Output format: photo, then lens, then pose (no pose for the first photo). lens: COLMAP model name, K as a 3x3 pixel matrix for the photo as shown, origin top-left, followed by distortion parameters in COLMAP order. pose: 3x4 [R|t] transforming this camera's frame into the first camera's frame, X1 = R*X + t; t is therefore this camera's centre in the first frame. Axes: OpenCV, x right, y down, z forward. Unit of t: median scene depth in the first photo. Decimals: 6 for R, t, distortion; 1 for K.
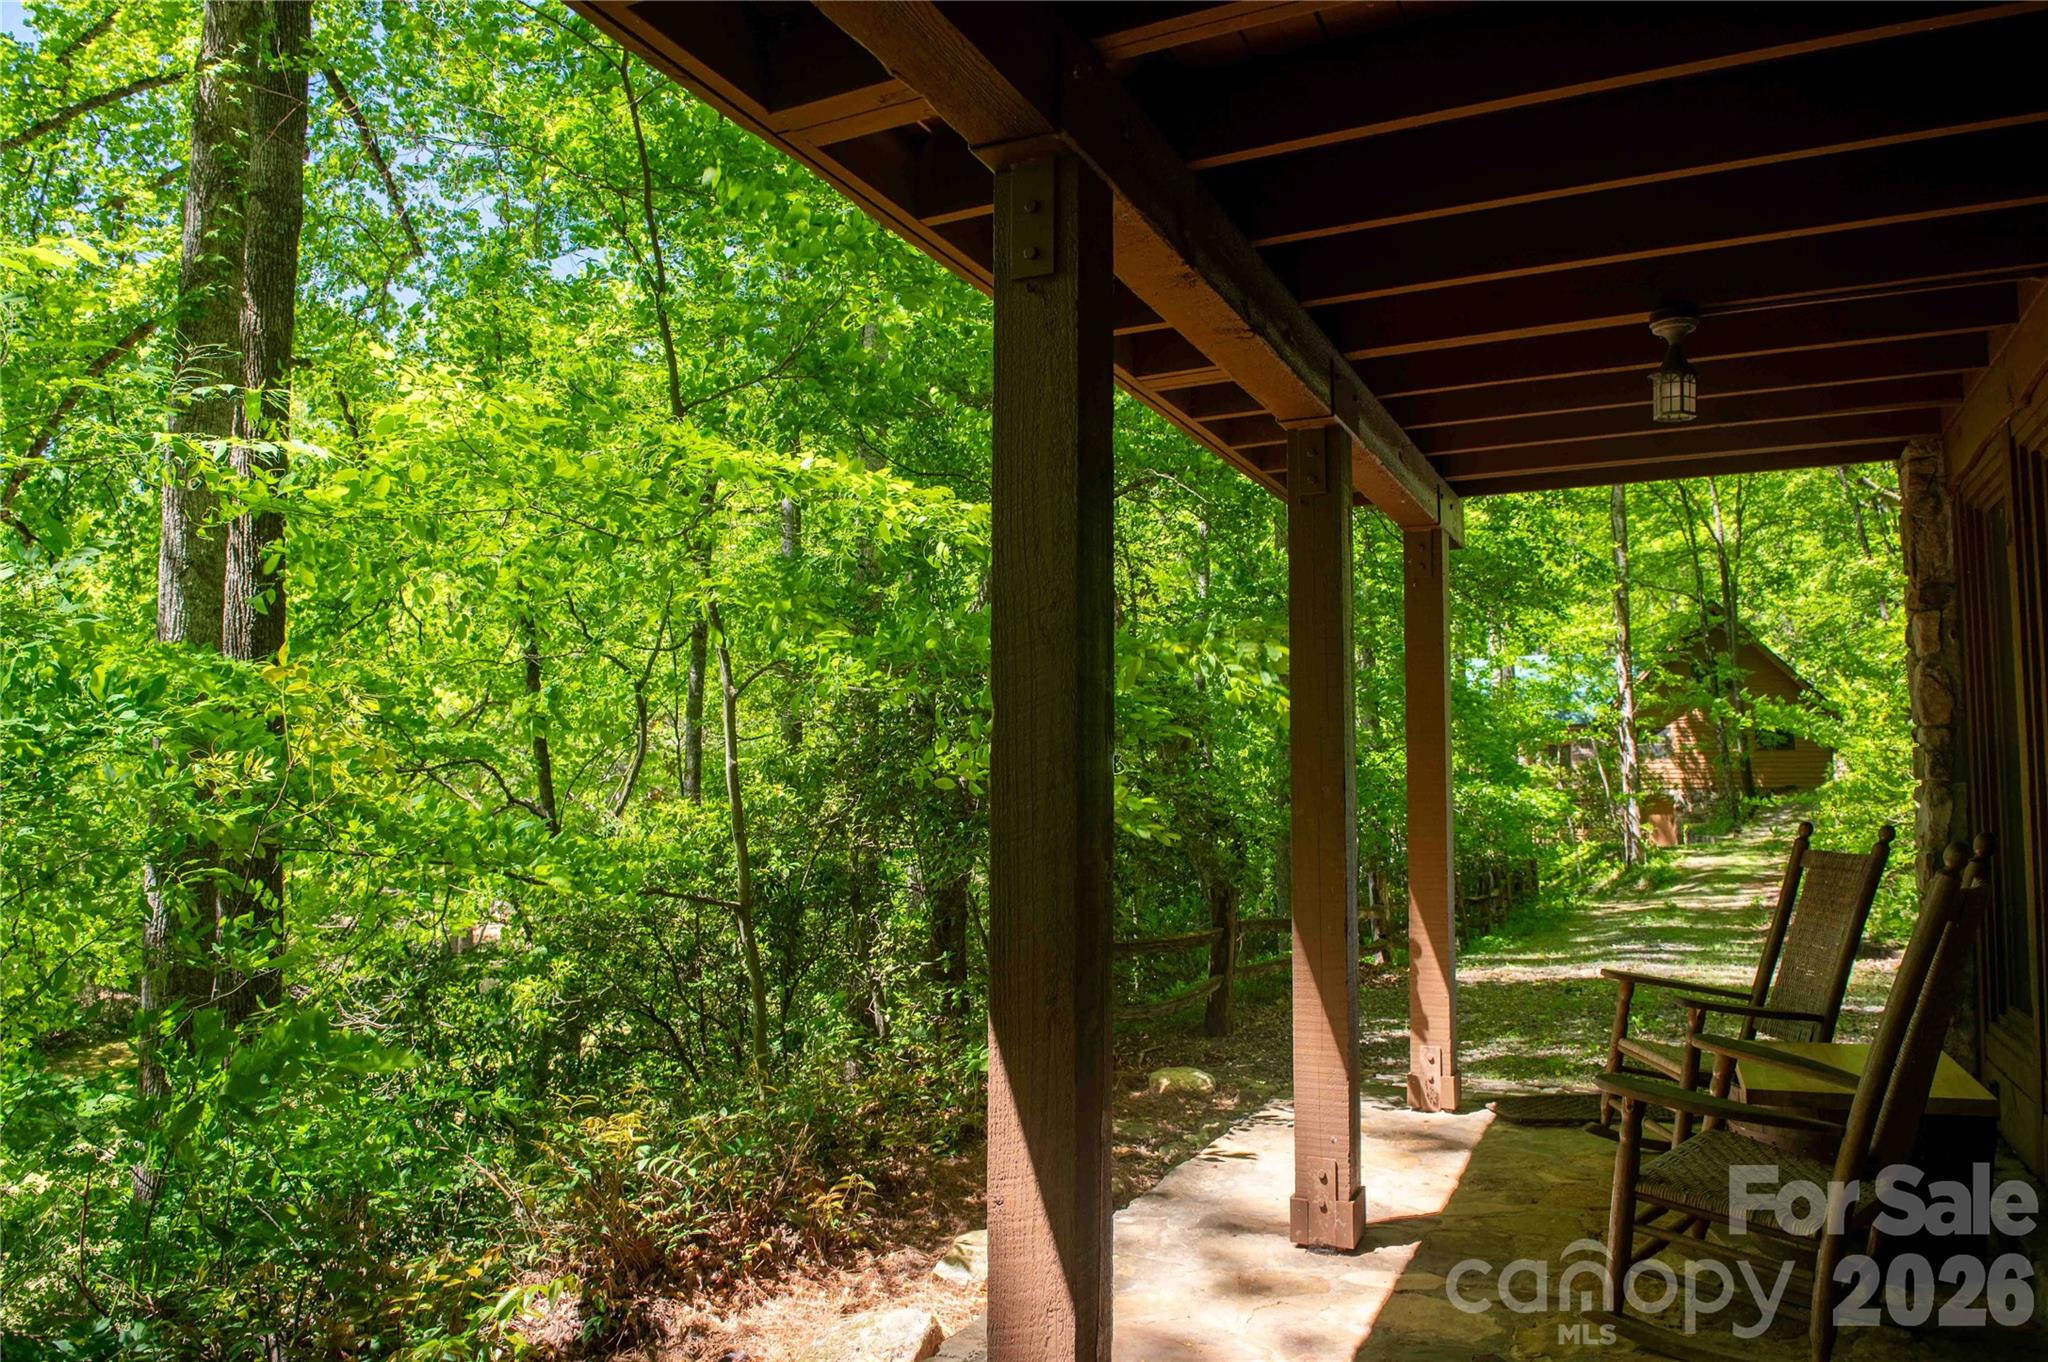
lens RADIAL K [[1451.7, 0, 1026.8], [0, 1451.7, 691.4], [0, 0, 1]] dist [-0.069345, -0.002760]
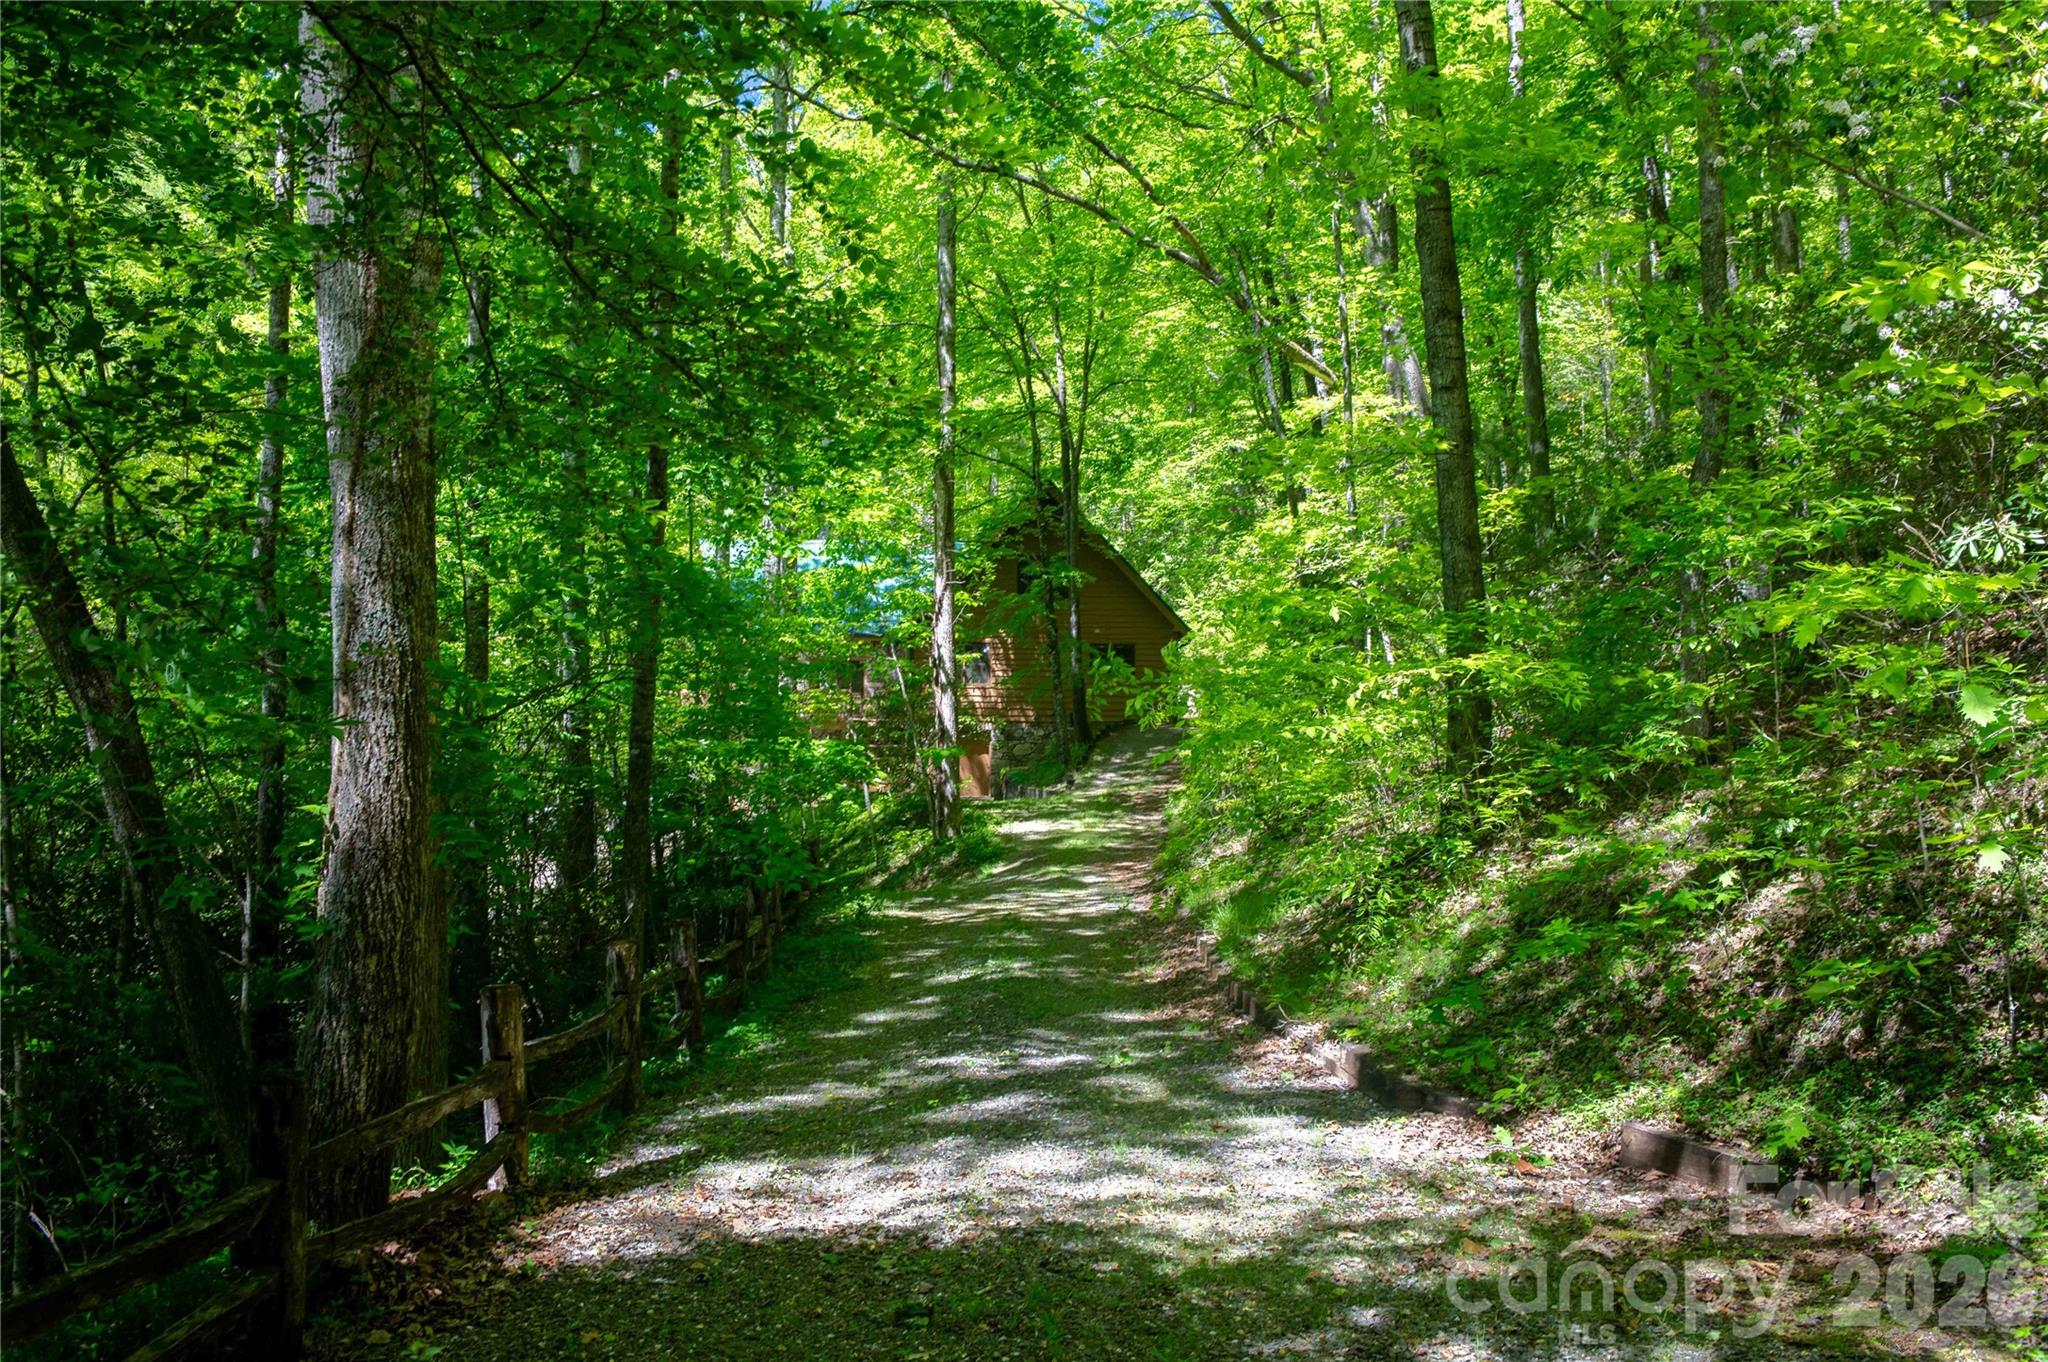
lens RADIAL K [[1866.9, 0, 1024.0], [0, 1866.9, 681.0], [0, 0, 1]] dist [0.000742, 0.000043]
pose [[0.901097, 0.014243, 0.433383, 0.040543], [-0.040418, 0.997868, 0.051243, -0.007808], [-0.431729, -0.063691, 0.899752, 0.111379]]
